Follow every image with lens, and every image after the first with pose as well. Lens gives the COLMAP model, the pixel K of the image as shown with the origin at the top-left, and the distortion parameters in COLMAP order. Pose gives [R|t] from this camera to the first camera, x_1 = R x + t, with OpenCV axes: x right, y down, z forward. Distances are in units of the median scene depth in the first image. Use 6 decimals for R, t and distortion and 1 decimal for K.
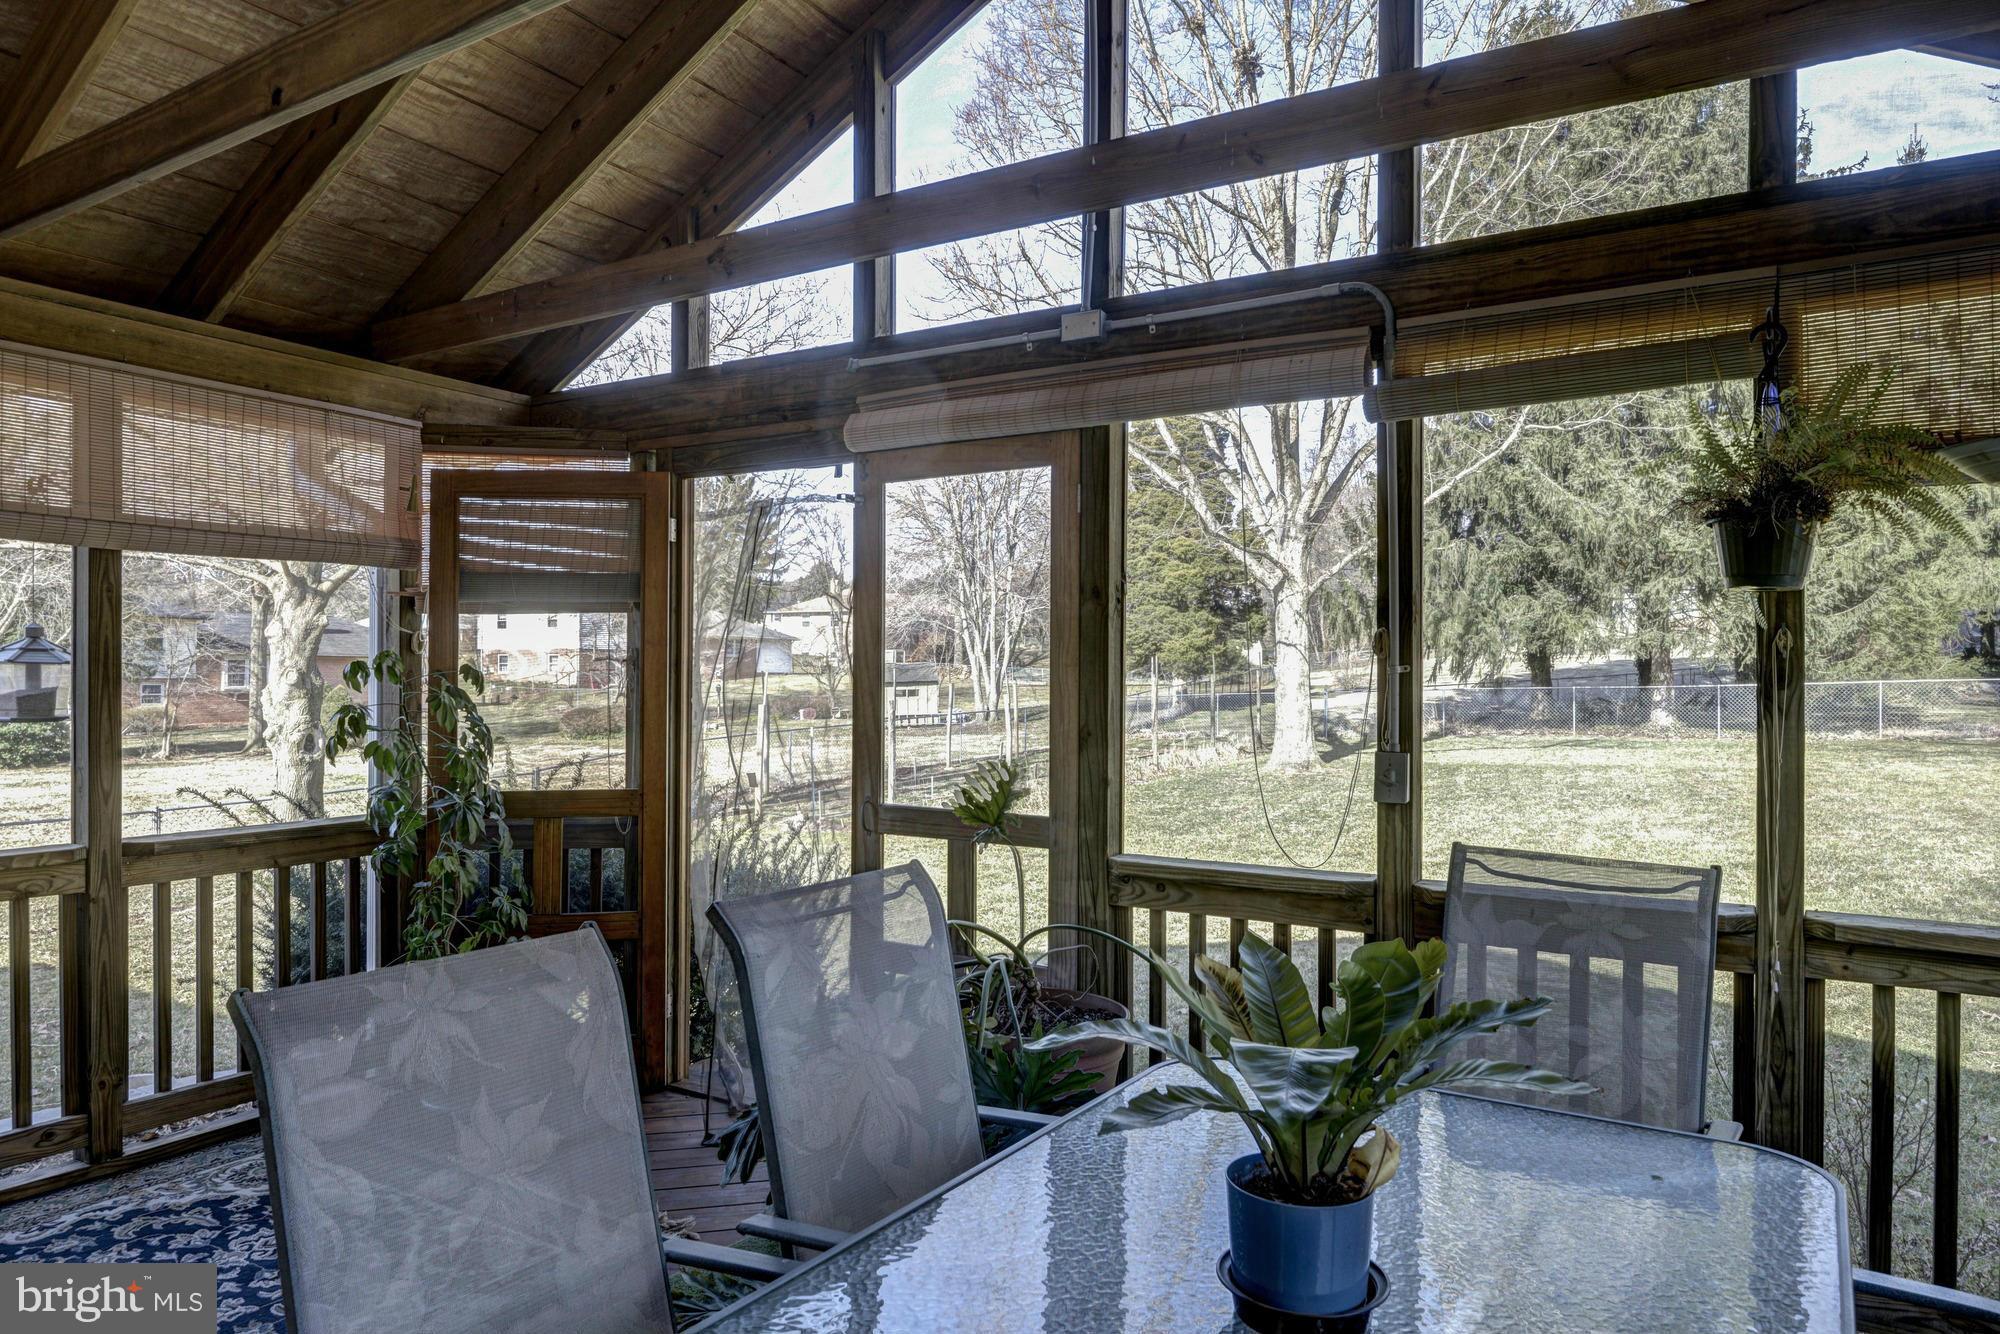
lens RADIAL K [[1272.2, 0, 993.8], [0, 1272.2, 667.1], [0, 0, 1]] dist [-0.003917, 0.000533]
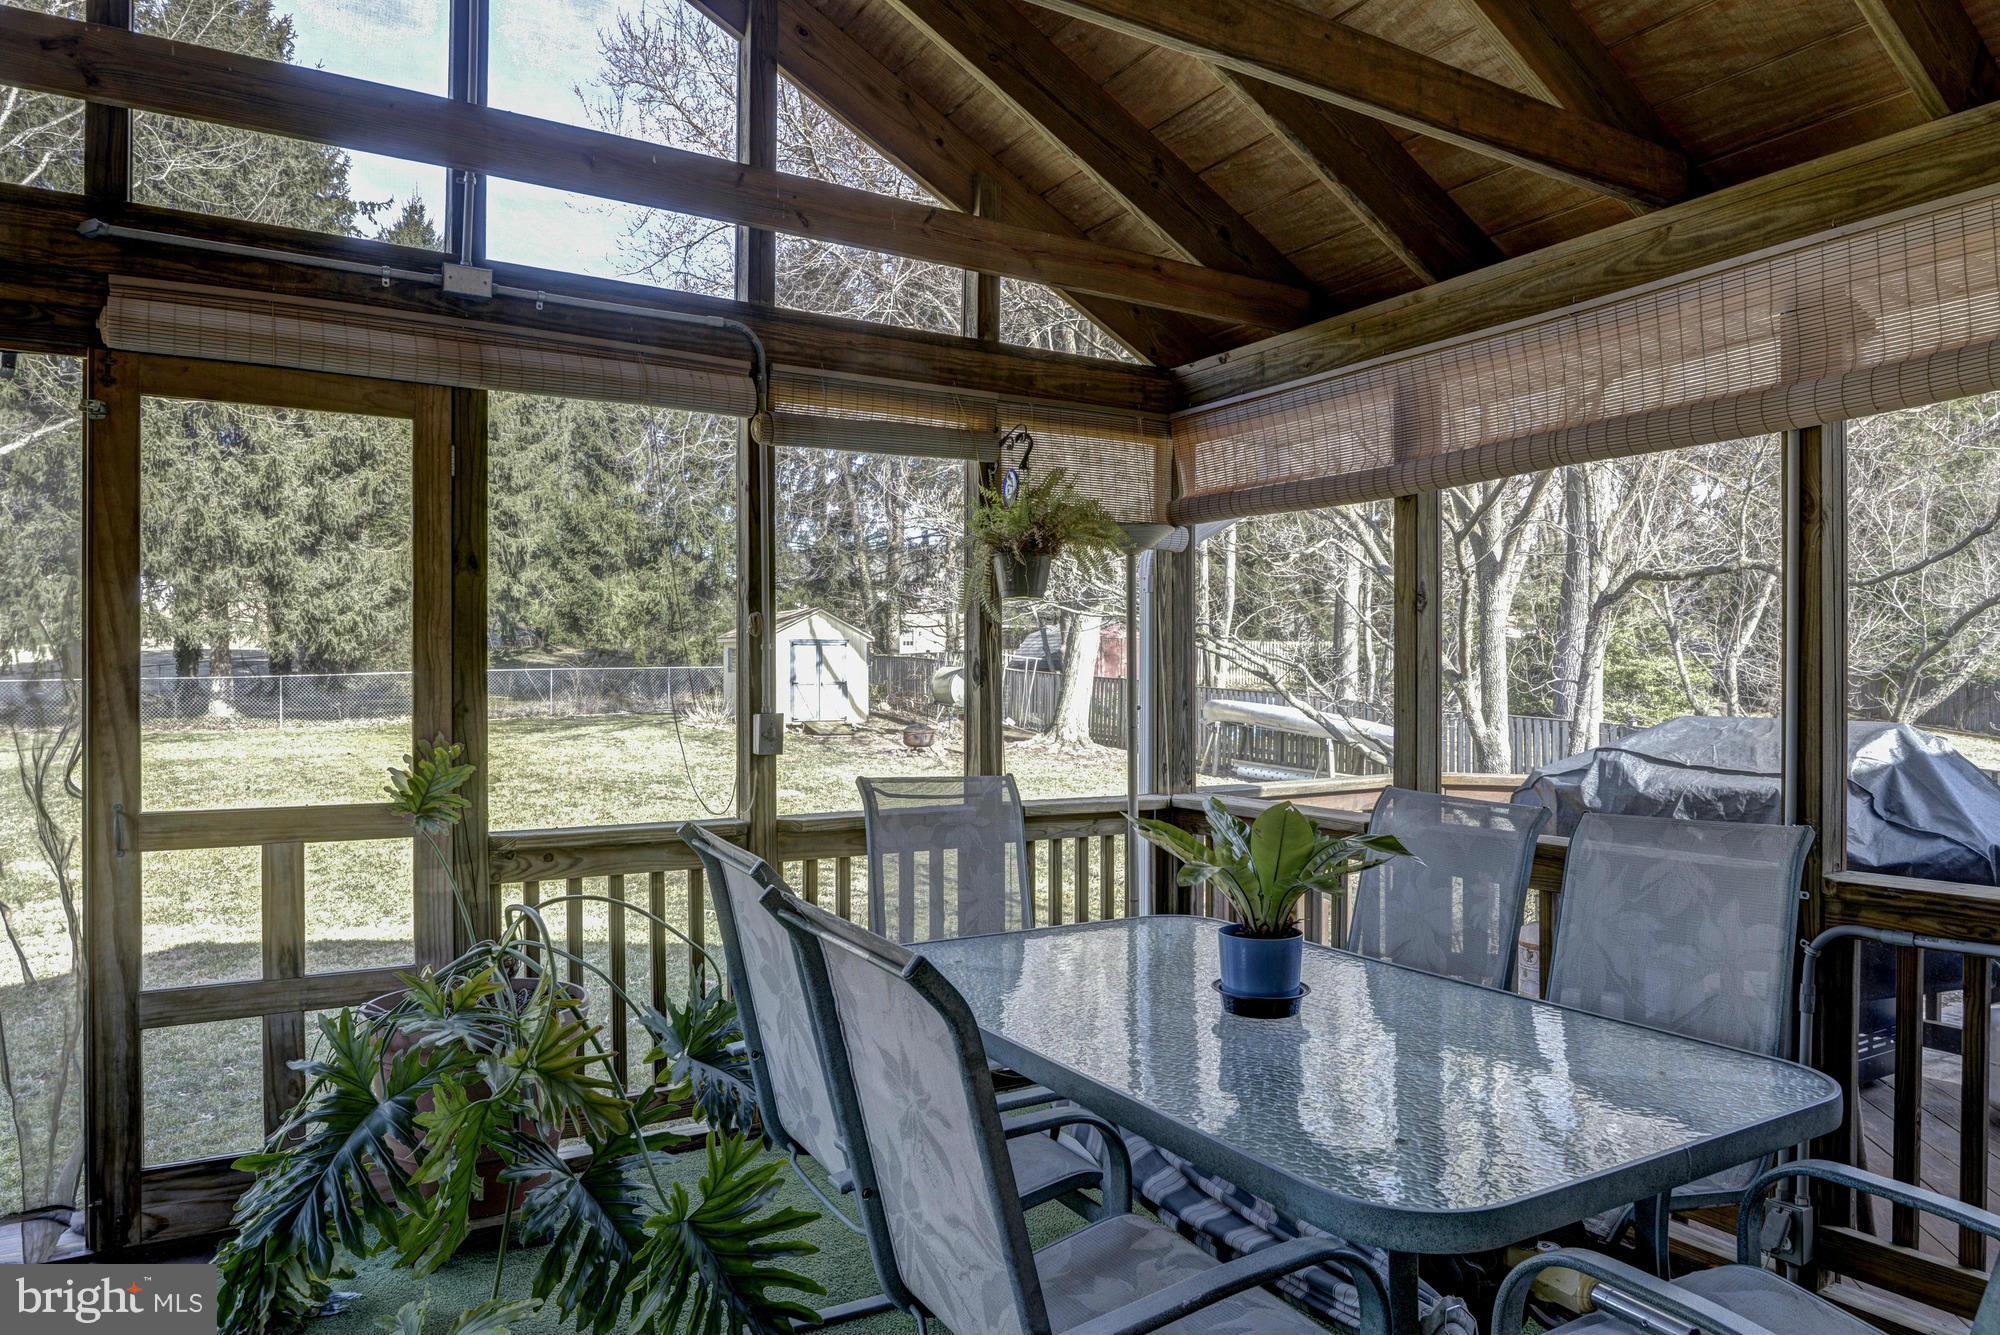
lens RADIAL K [[1272.2, 0, 992.6], [0, 1272.2, 670.6], [0, 0, 1]] dist [-0.003917, 0.000533]
pose [[0.436812, -0.003876, 0.899544, -0.111399], [-0.003216, 0.999978, 0.005871, 0.002951], [-0.899547, -0.005457, 0.436790, 0.041068]]
